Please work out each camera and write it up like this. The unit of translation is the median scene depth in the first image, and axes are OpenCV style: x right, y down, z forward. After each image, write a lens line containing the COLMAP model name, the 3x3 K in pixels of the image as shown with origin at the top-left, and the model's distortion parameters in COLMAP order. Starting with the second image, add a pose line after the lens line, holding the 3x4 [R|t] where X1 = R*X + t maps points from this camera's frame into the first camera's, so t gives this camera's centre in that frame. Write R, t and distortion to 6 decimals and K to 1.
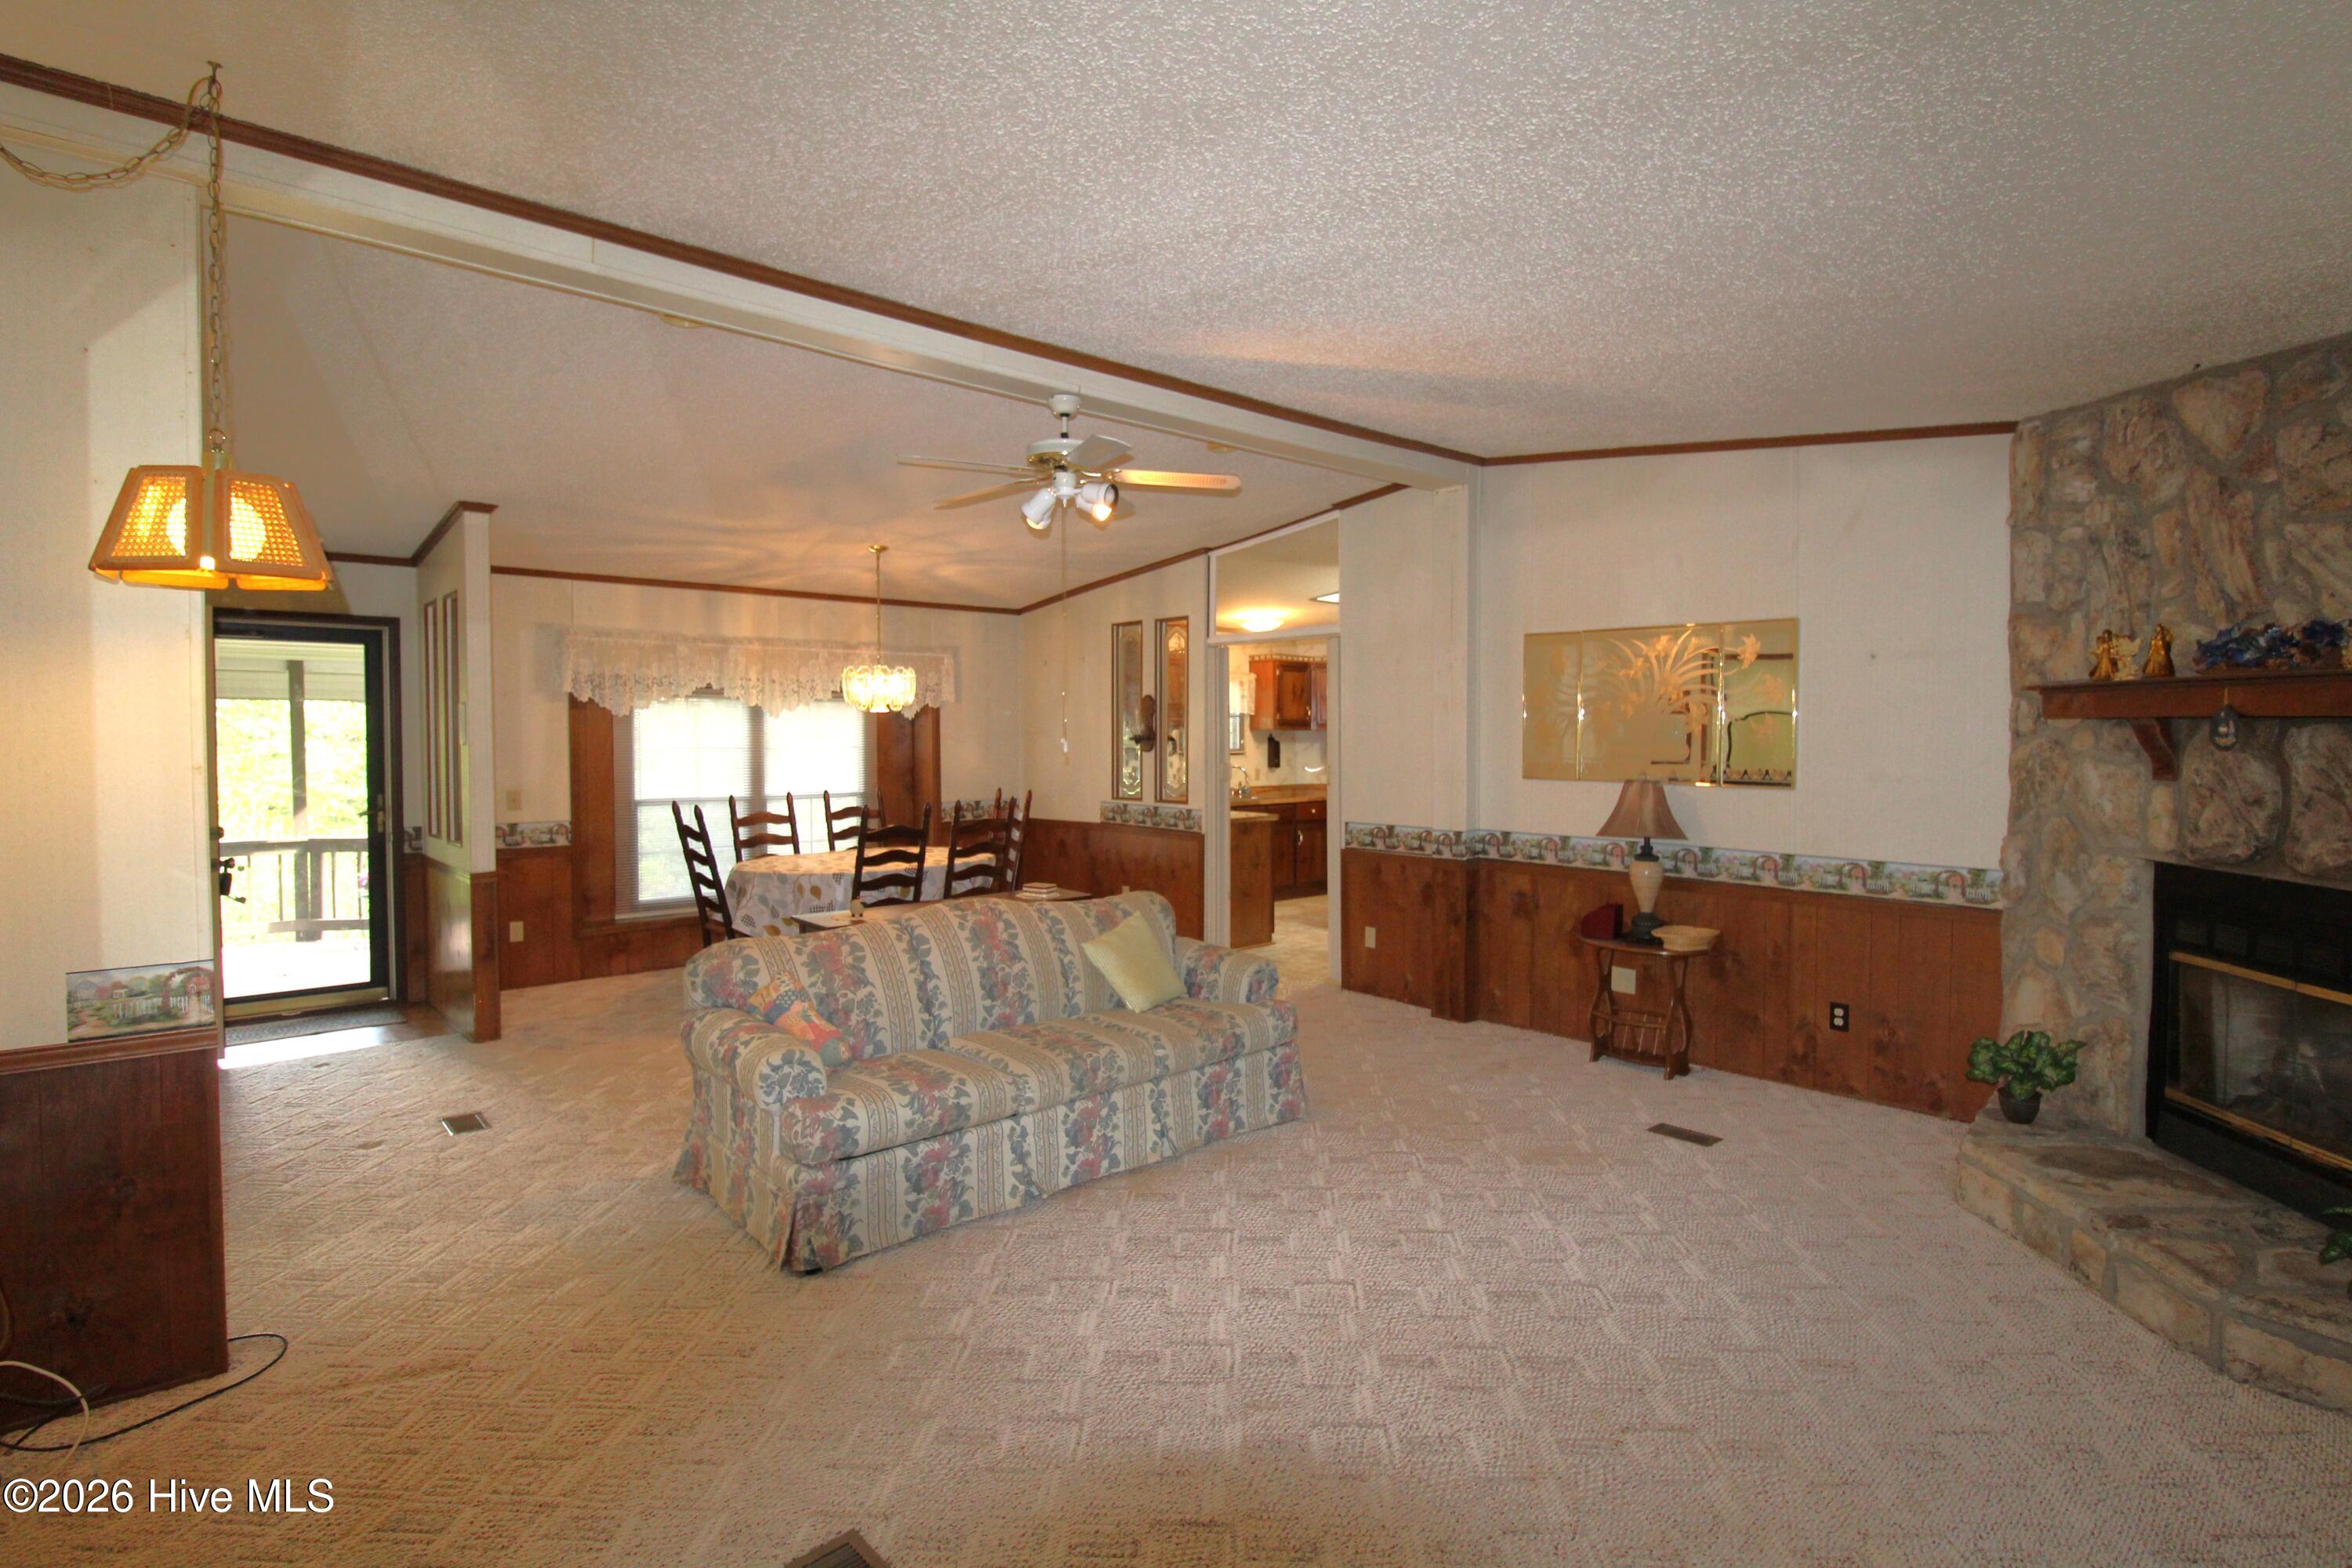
lens RADIAL K [[1231.0, 0, 1177.3], [0, 1231.0, 745.8], [0, 0, 1]] dist [-0.001122, -0.000199]
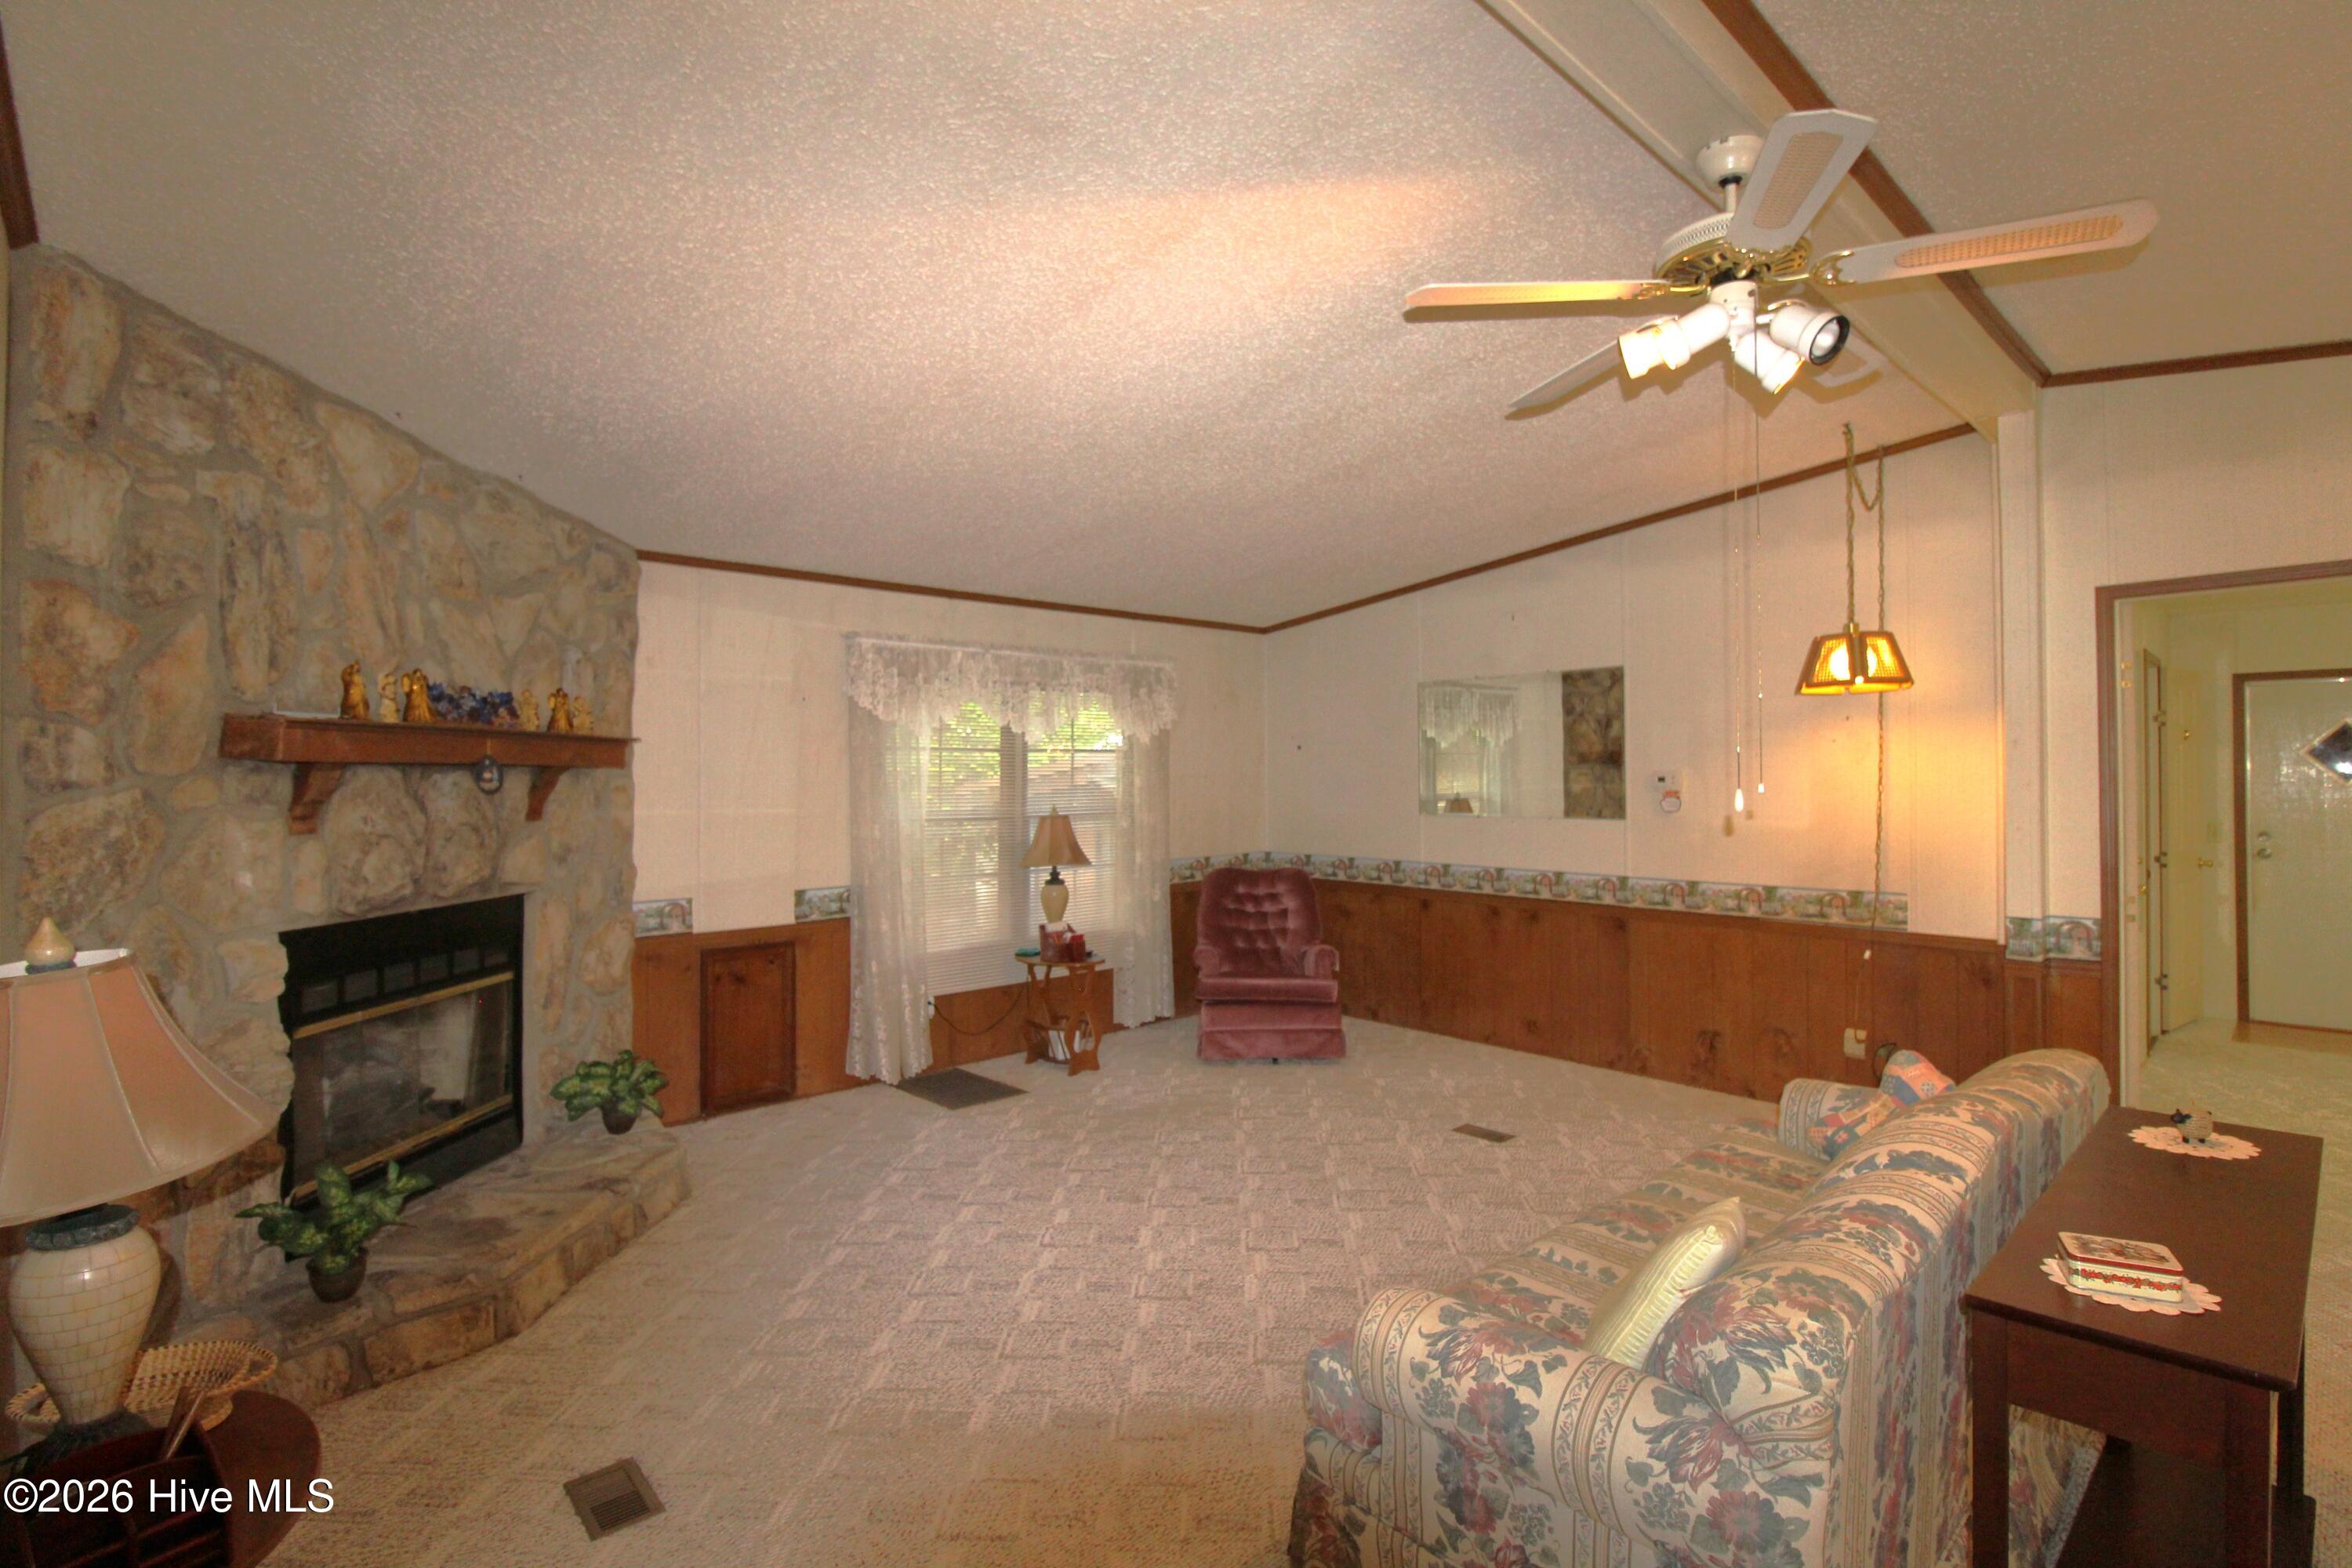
lens RADIAL K [[1103.0, 0, 1176.0], [0, 1103.0, 784.0], [0, 0, 1]] dist [-0.000111, -0.000020]
pose [[-0.999978, 0.006647, -0.000560, 0.199144], [0.006631, 0.999660, 0.025224, -0.025917], [0.000728, 0.025219, -0.999682, 1.941635]]
